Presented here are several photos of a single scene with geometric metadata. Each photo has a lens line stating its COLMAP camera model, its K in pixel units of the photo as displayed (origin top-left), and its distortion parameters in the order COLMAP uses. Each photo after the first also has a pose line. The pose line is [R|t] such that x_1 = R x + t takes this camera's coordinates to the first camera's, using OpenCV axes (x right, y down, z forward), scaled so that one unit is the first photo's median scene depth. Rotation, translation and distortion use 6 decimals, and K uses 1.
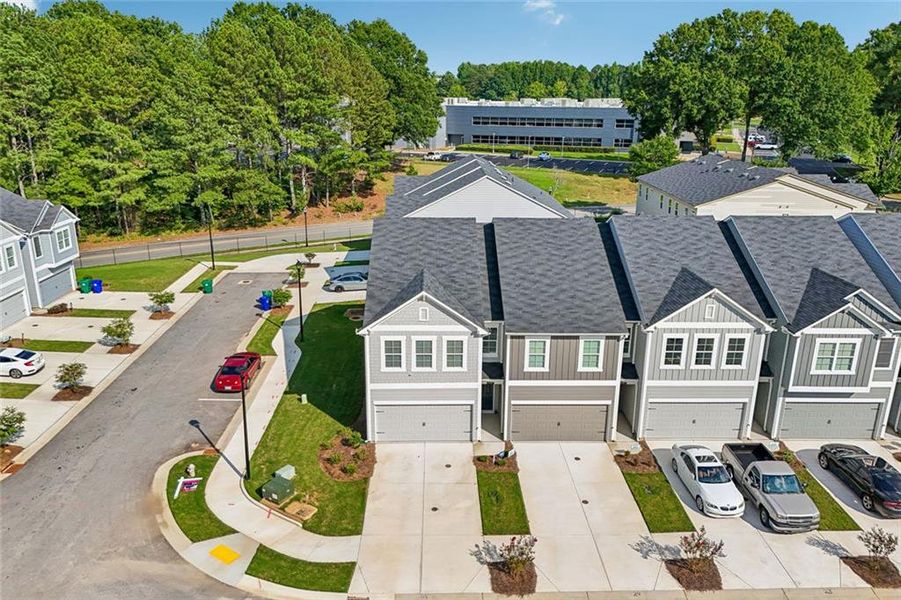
lens RADIAL K [[656.3, 0, 450.5], [0, 656.3, 300.0], [0, 0, 1]] dist [0.074101, -0.067426]
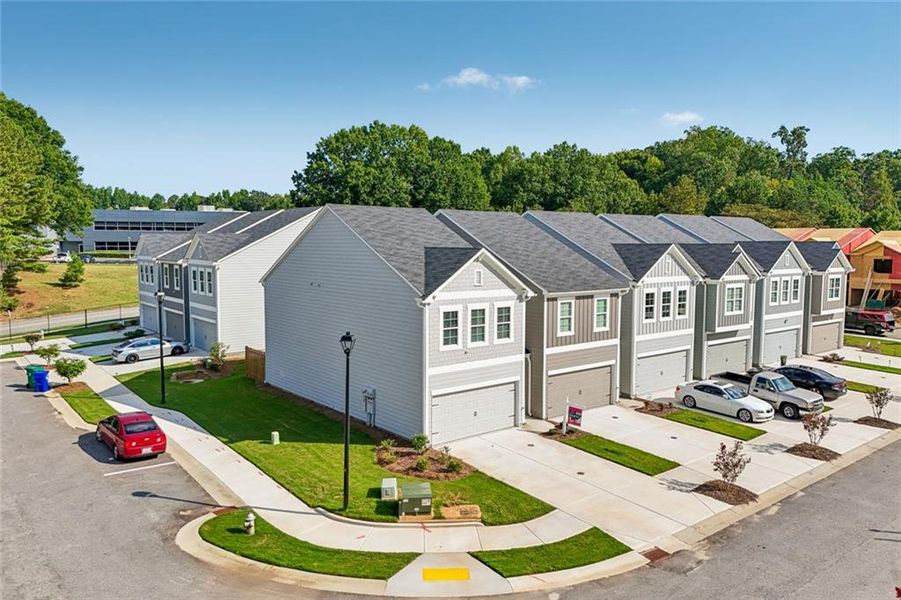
lens RADIAL K [[656.3, 0, 450.5], [0, 656.3, 300.0], [0, 0, 1]] dist [0.074101, -0.067426]
pose [[0.799623, -0.060279, 0.597469, -0.573663], [0.181864, 0.972533, -0.145278, 0.165162], [-0.572301, 0.224826, 0.788622, 0.316504]]
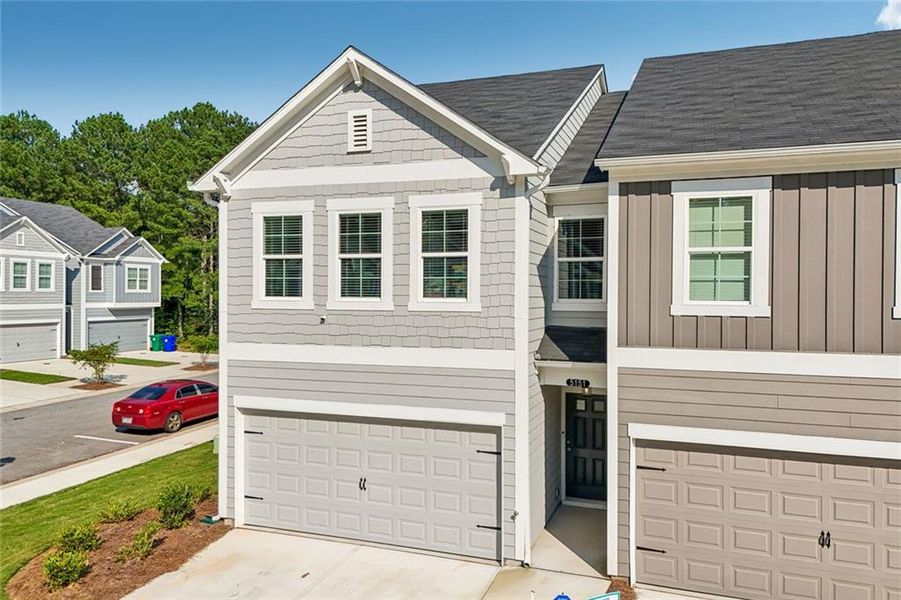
lens RADIAL K [[667.0, 0, 450.5], [0, 667.0, 300.0], [0, 0, 1]] dist [0.025371, -0.000108]
pose [[0.927540, -0.002433, -0.373717, 0.129031], [-0.105694, 0.957447, -0.268560, 0.187650], [0.358468, 0.288600, 0.887813, 0.696997]]
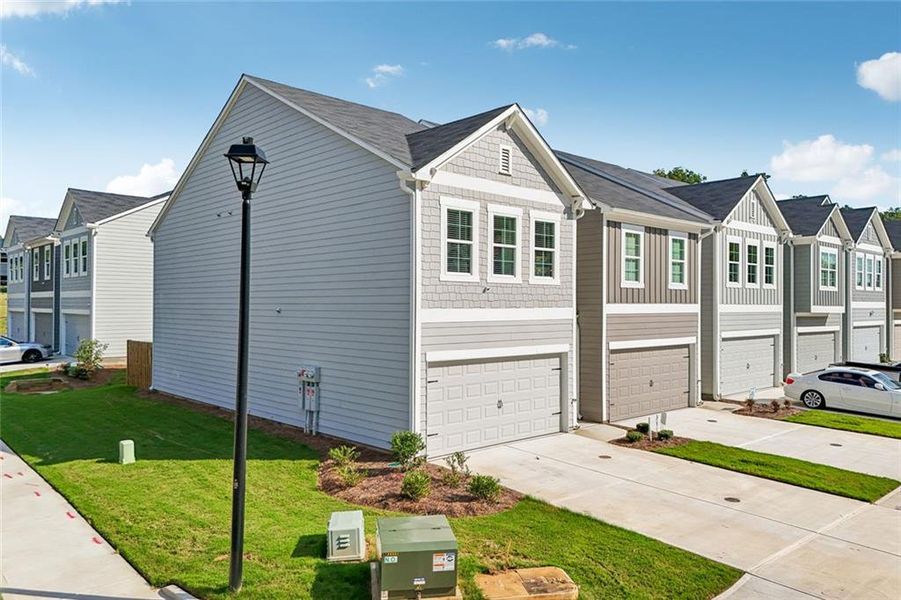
lens RADIAL K [[667.0, 0, 450.5], [0, 667.0, 300.0], [0, 0, 1]] dist [0.025371, -0.000108]
pose [[0.756484, -0.003798, 0.654001, -0.389015], [0.197382, 0.954681, -0.222768, 0.219382], [-0.623516, 0.297608, 0.722950, 0.657114]]
